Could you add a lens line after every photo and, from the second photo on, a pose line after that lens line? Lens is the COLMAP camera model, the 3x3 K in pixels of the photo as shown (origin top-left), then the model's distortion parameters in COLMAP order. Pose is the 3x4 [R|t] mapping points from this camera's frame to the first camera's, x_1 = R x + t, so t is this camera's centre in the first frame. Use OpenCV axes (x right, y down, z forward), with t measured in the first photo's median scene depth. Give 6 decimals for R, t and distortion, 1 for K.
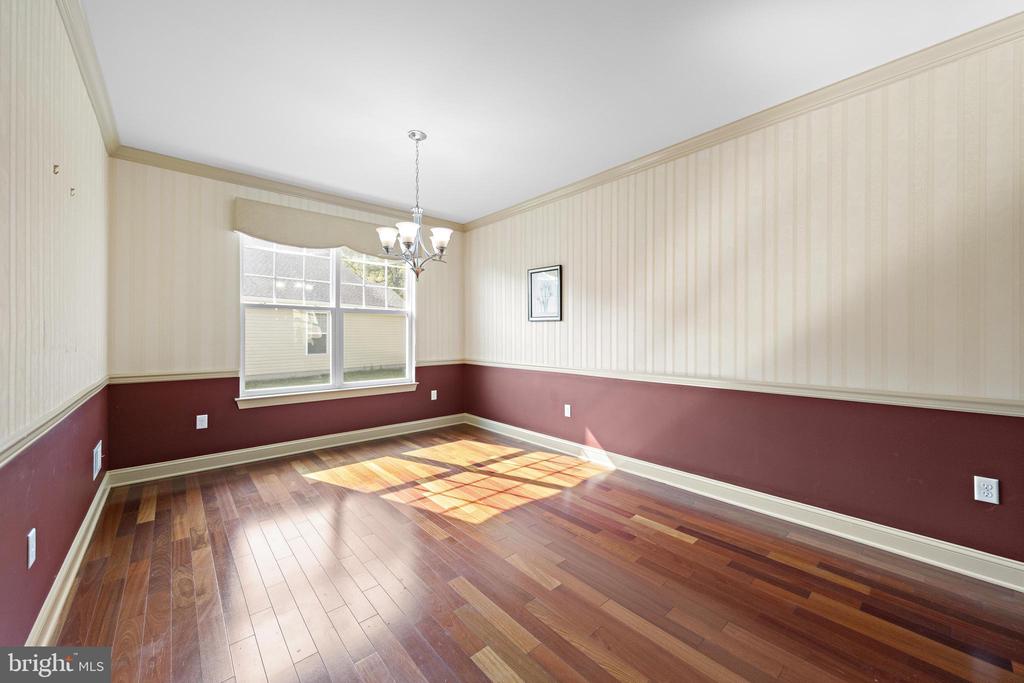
lens RADIAL K [[387.3, 0, 519.0], [0, 387.3, 335.7], [0, 0, 1]] dist [0.007861, -0.001752]
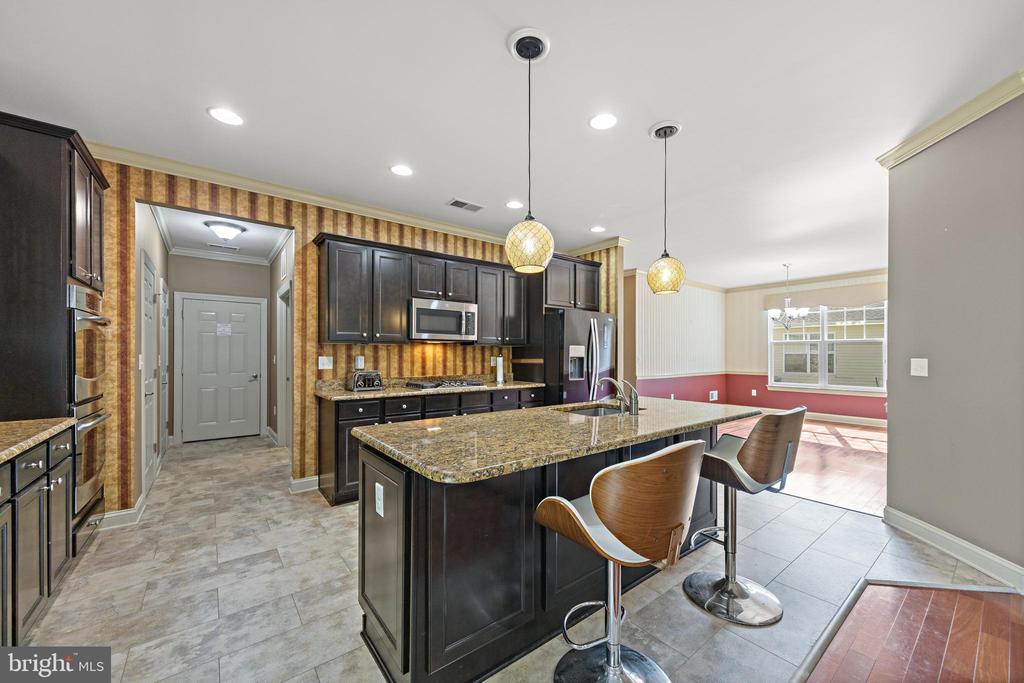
lens RADIAL K [[387.3, 0, 516.1], [0, 387.3, 354.5], [0, 0, 1]] dist [0.007861, -0.001752]
pose [[-0.061061, 0.000443, -0.998134, 1.589133], [-0.002888, 0.999996, 0.000621, -0.008507], [0.998130, 0.002921, -0.061060, -0.292274]]
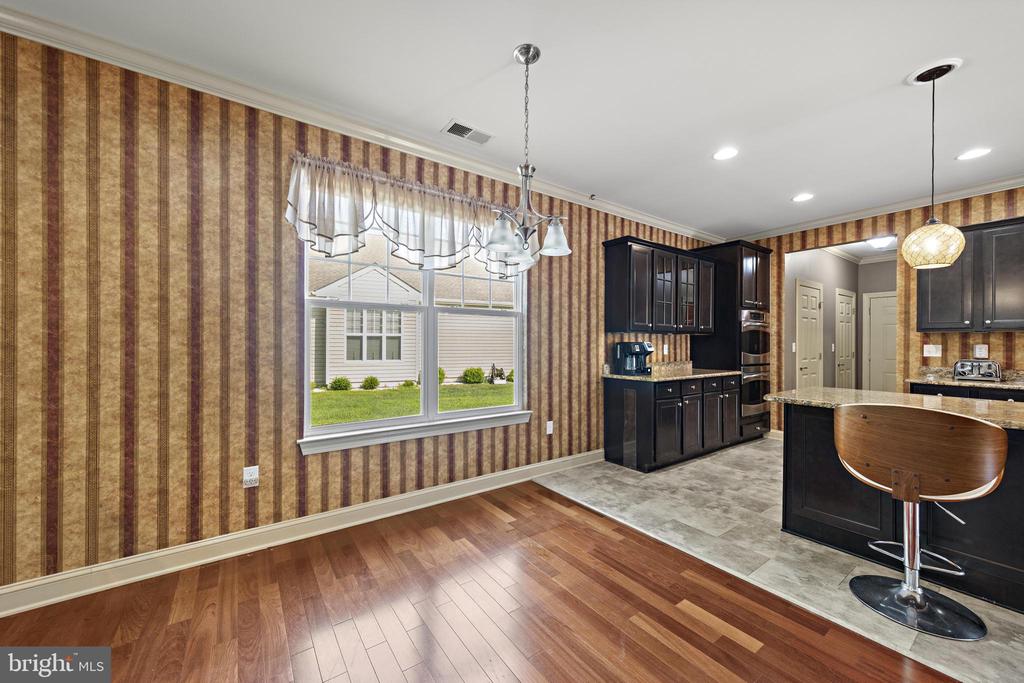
lens RADIAL K [[387.3, 0, 513.5], [0, 387.3, 342.9], [0, 0, 1]] dist [0.007861, -0.001752]
pose [[-0.994109, -0.004027, 0.108309, 1.642646], [-0.003995, 0.999992, 0.000515, -0.002272], [-0.108310, 0.000079, -0.994117, 0.335893]]
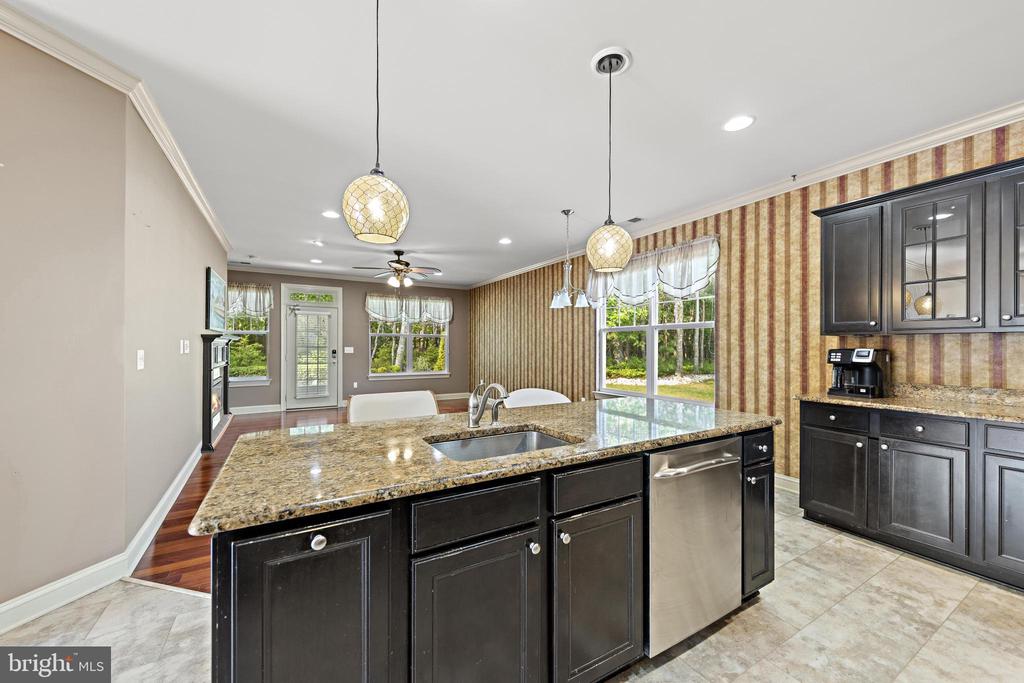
lens RADIAL K [[387.3, 0, 516.2], [0, 387.3, 347.1], [0, 0, 1]] dist [0.007861, -0.001752]
pose [[0.192942, -0.003342, 0.981204, 0.533910], [-0.000055, 0.999994, 0.003417, -0.011446], [-0.981210, -0.000714, 0.192941, -0.281035]]
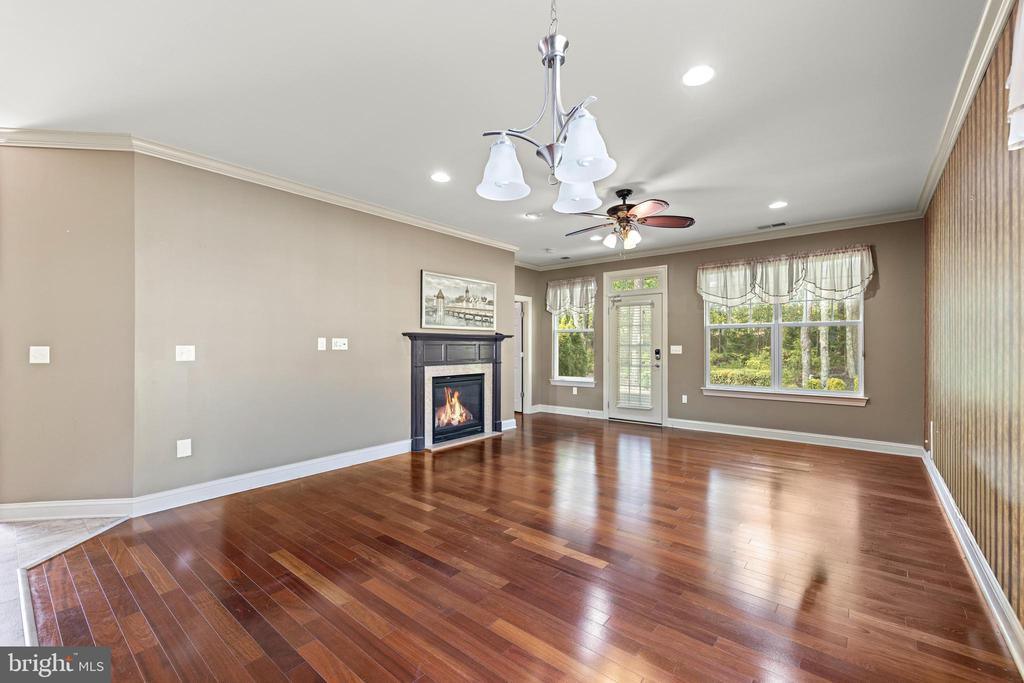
lens RADIAL K [[425.1, 0, 517.1], [0, 425.1, 347.5], [0, 0, 1]] dist [0.003661, -0.000519]
pose [[0.987936, -0.002149, 0.154845, 1.601870], [0.002037, 0.999998, 0.000882, 0.001403], [-0.154846, -0.000556, 0.987938, -0.548844]]
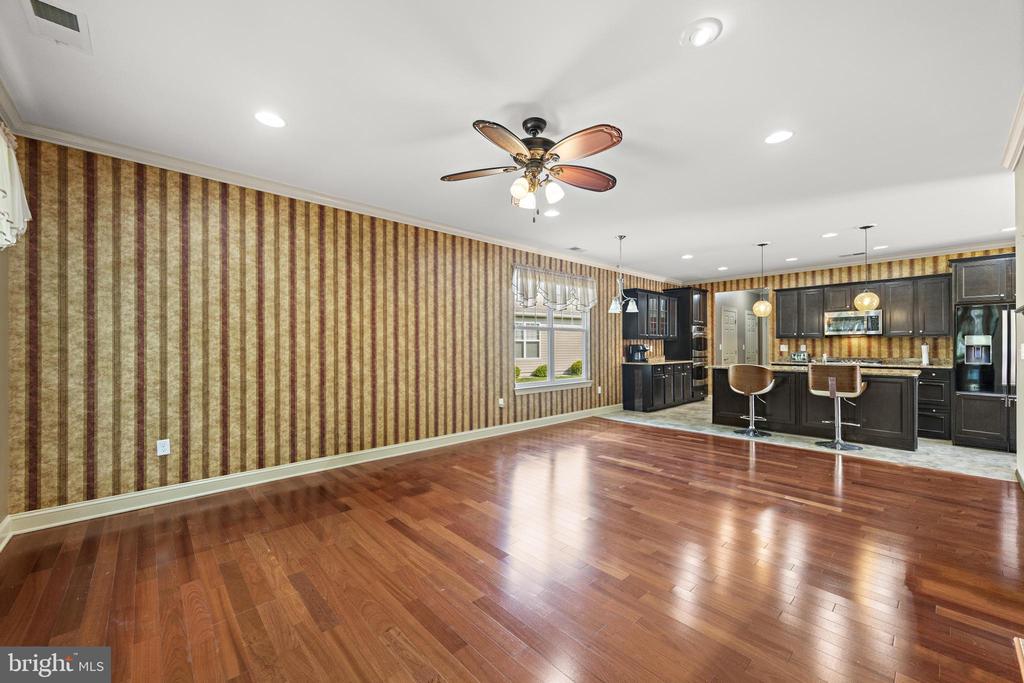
lens RADIAL K [[403.2, 0, 511.7], [0, 403.2, 343.7], [0, 0, 1]] dist [0.008274, -0.000529]
pose [[-0.999773, 0.001811, -0.021222, 2.124841], [0.001891, 0.999991, -0.003741, -0.002830], [0.021215, -0.003780, -0.999768, 1.287453]]
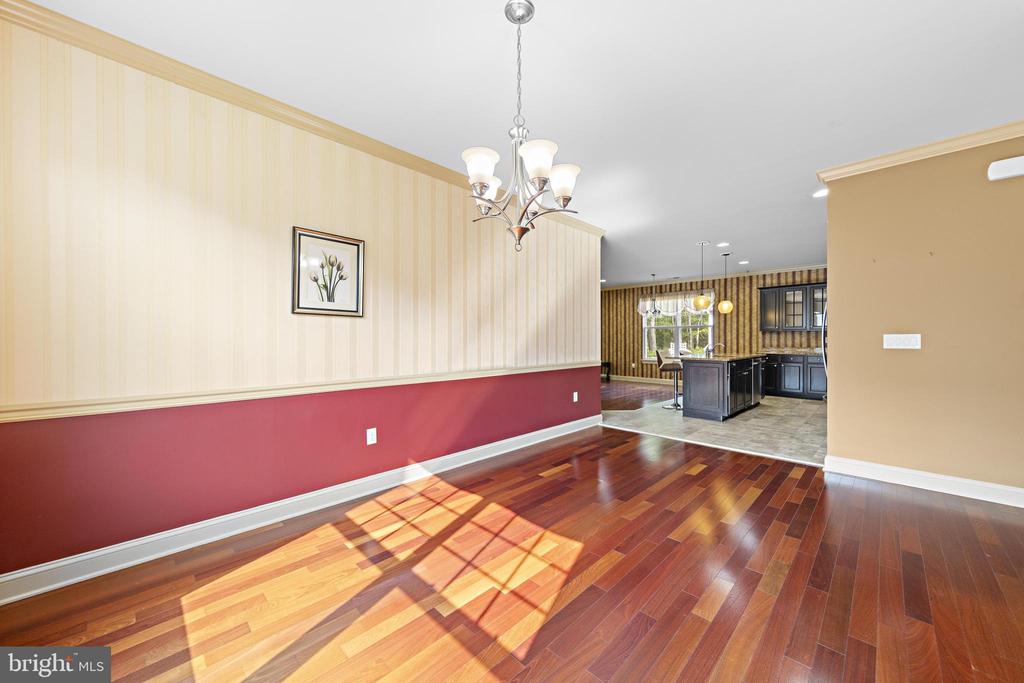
lens RADIAL K [[380.9, 0, 517.0], [0, 380.9, 339.6], [0, 0, 1]] dist [0.008082, -0.001515]
pose [[-0.069559, -0.003325, 0.997572, -0.703612], [0.003300, 0.999988, 0.003563, 0.001606], [-0.997572, 0.003539, -0.069547, 0.842227]]
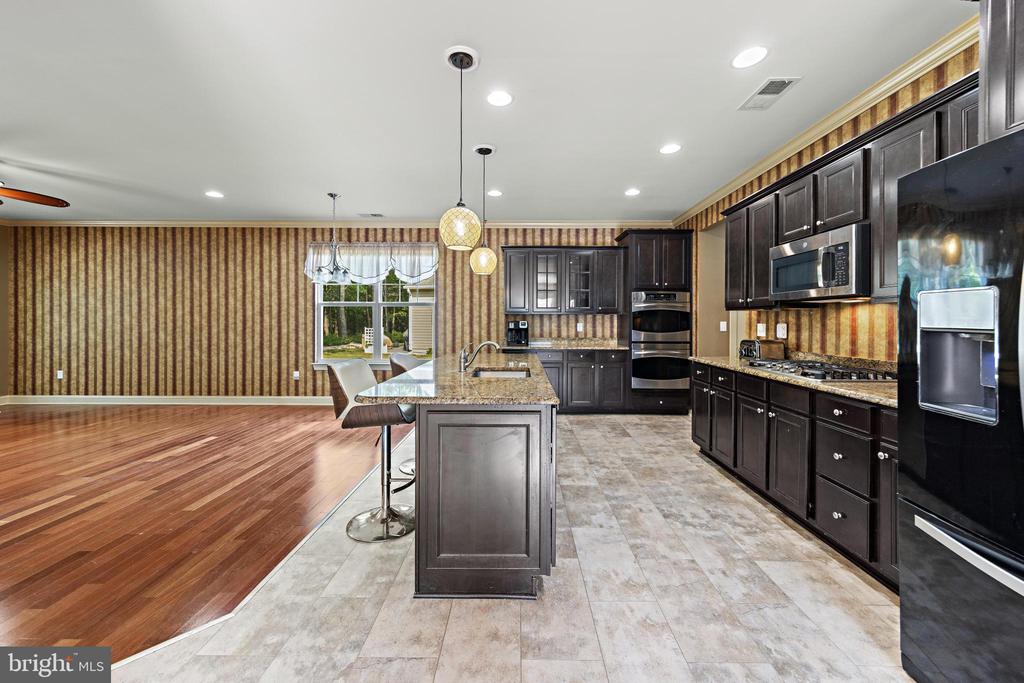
lens RADIAL K [[380.9, 0, 515.6], [0, 380.9, 322.9], [0, 0, 1]] dist [0.008082, -0.001515]
pose [[-0.740446, -0.005814, 0.672091, 0.435162], [-0.002212, 0.999978, 0.006213, -0.008207], [-0.672112, 0.003113, -0.740443, 0.304258]]
